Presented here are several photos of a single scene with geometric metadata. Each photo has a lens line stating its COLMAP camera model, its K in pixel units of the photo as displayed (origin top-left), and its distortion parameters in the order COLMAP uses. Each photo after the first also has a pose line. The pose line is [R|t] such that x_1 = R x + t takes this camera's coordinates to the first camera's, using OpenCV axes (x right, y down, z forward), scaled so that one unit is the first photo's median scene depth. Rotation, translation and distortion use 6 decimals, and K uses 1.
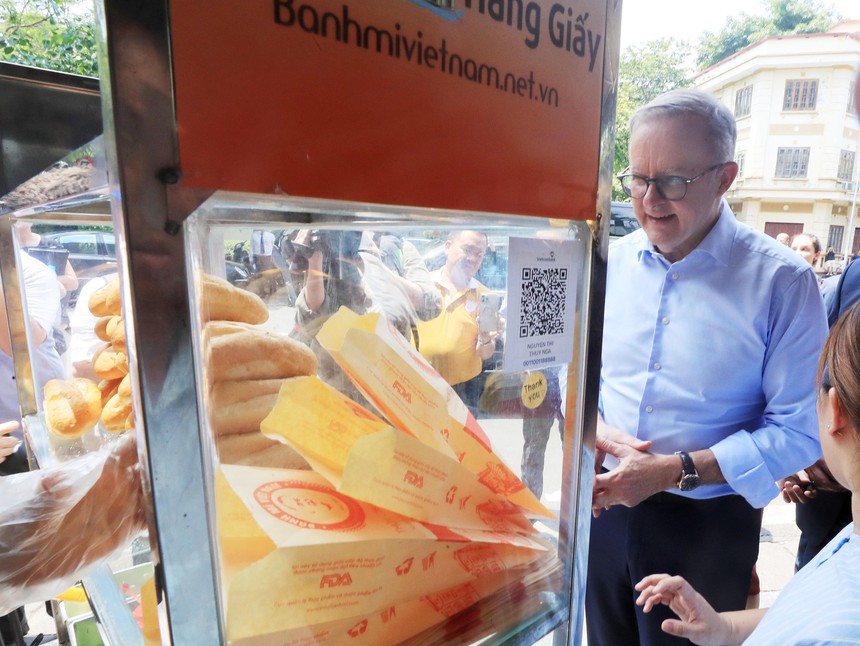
lens RADIAL K [[617.1, 0, 430.1], [0, 617.1, 323.2], [0, 0, 1]] dist [-0.039553, 0.011258]
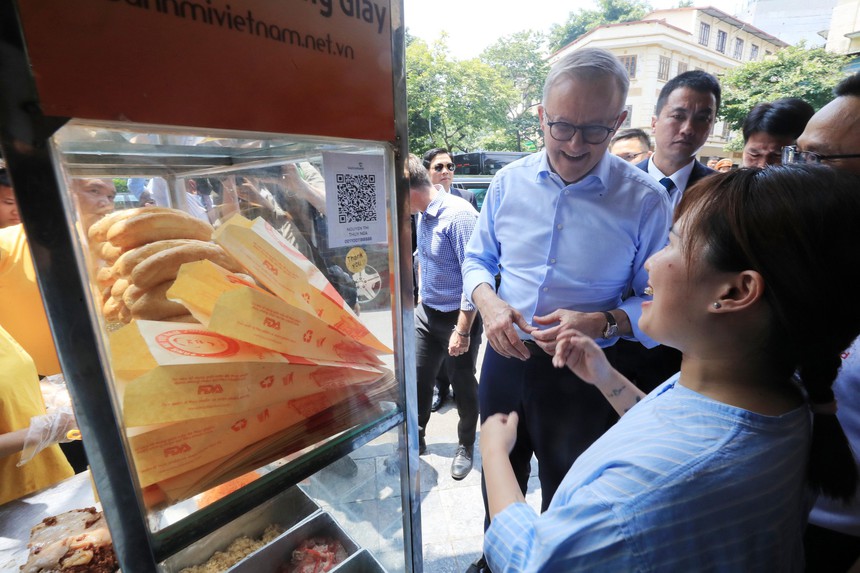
lens RADIAL K [[441.2, 0, 428.7], [0, 441.2, 285.0], [0, 0, 1]] dist [-0.031586, 0.002525]
pose [[0.998287, -0.057505, 0.010777, 0.334603], [0.056894, 0.997111, 0.050332, 0.128130], [-0.013640, -0.049632, 0.998674, -0.045959]]
